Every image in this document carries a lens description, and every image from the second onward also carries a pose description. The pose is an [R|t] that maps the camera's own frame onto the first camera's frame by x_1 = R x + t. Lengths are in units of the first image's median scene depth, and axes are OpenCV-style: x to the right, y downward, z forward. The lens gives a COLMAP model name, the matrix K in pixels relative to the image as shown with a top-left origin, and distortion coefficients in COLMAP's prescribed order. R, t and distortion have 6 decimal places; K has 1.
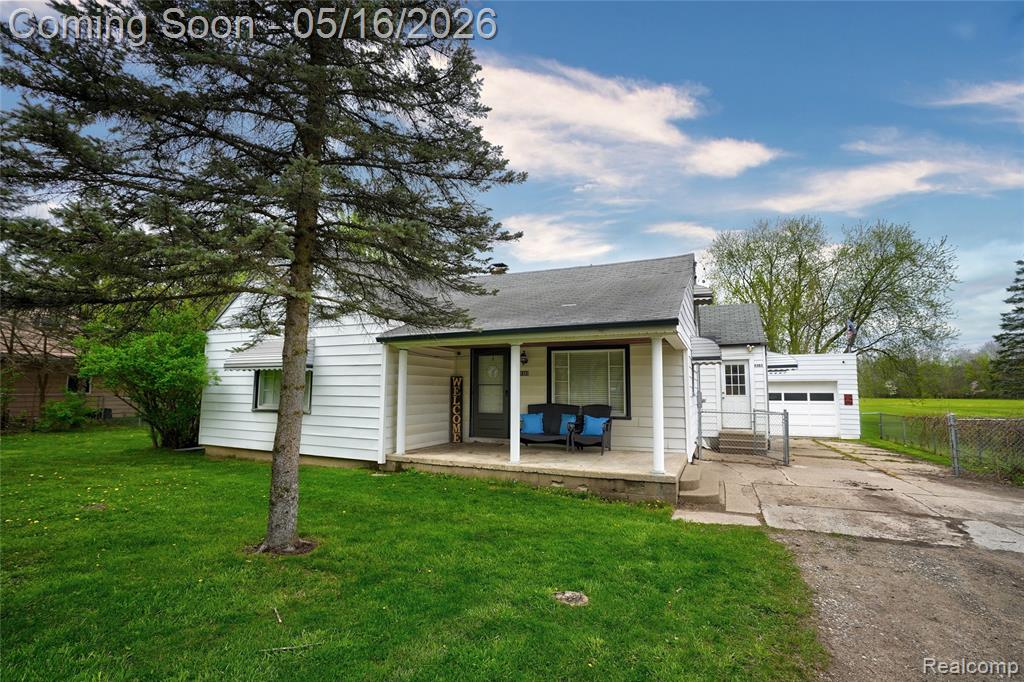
lens RADIAL K [[462.6, 0, 529.3], [0, 462.6, 334.3], [0, 0, 1]] dist [-0.018188, 0.006665]
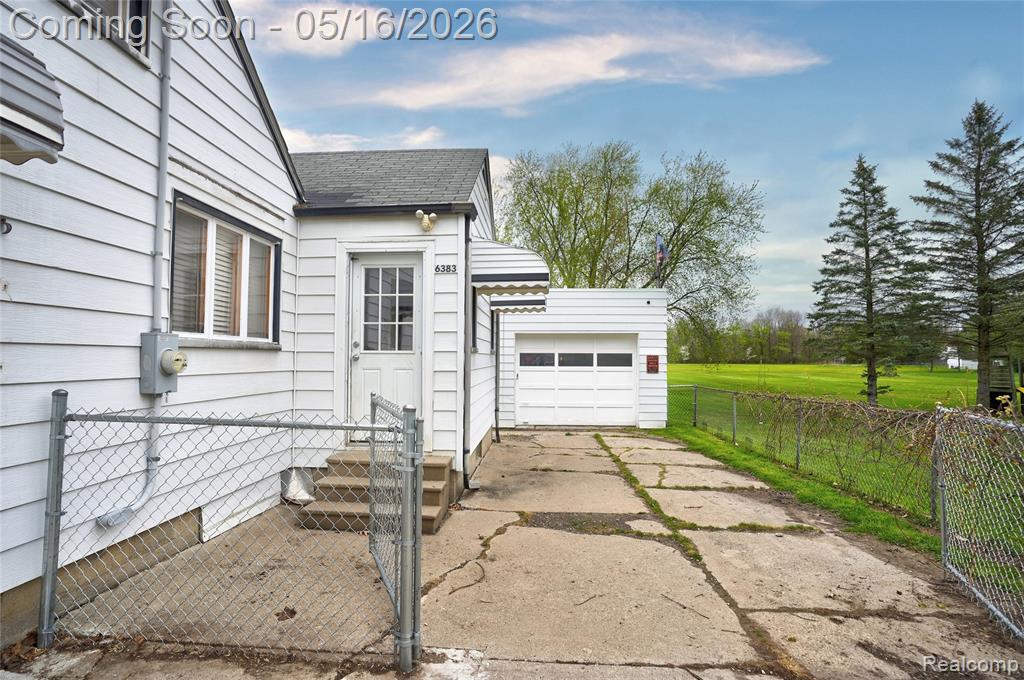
lens RADIAL K [[512.1, 0, 512.8], [0, 512.1, 336.6], [0, 0, 1]] dist [-0.032847, 0.012658]
pose [[0.941511, 0.010327, 0.336824, 0.507509], [-0.036677, 0.996733, 0.071963, 0.110997], [-0.334980, -0.080108, 0.938814, 0.745154]]
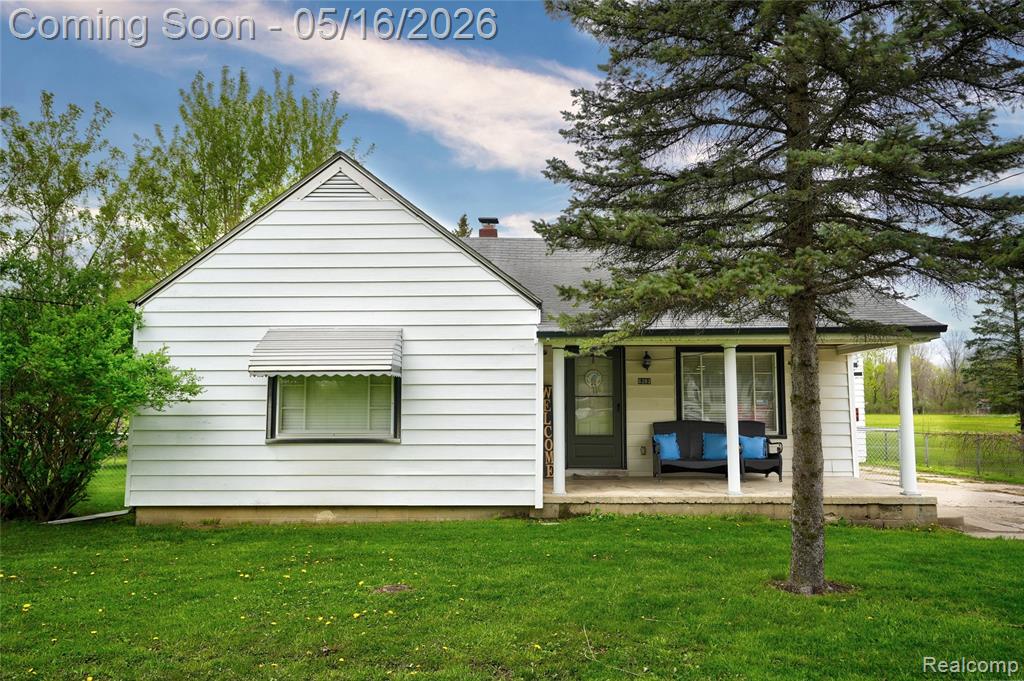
lens RADIAL K [[747.5, 0, 539.5], [0, 747.5, 337.0], [0, 0, 1]] dist [0.039326, 0.026242]
pose [[0.923529, 0.026165, 0.382635, -0.608761], [-0.036349, 0.999151, 0.019409, -0.004133], [-0.381802, -0.031834, 0.923696, -0.045668]]
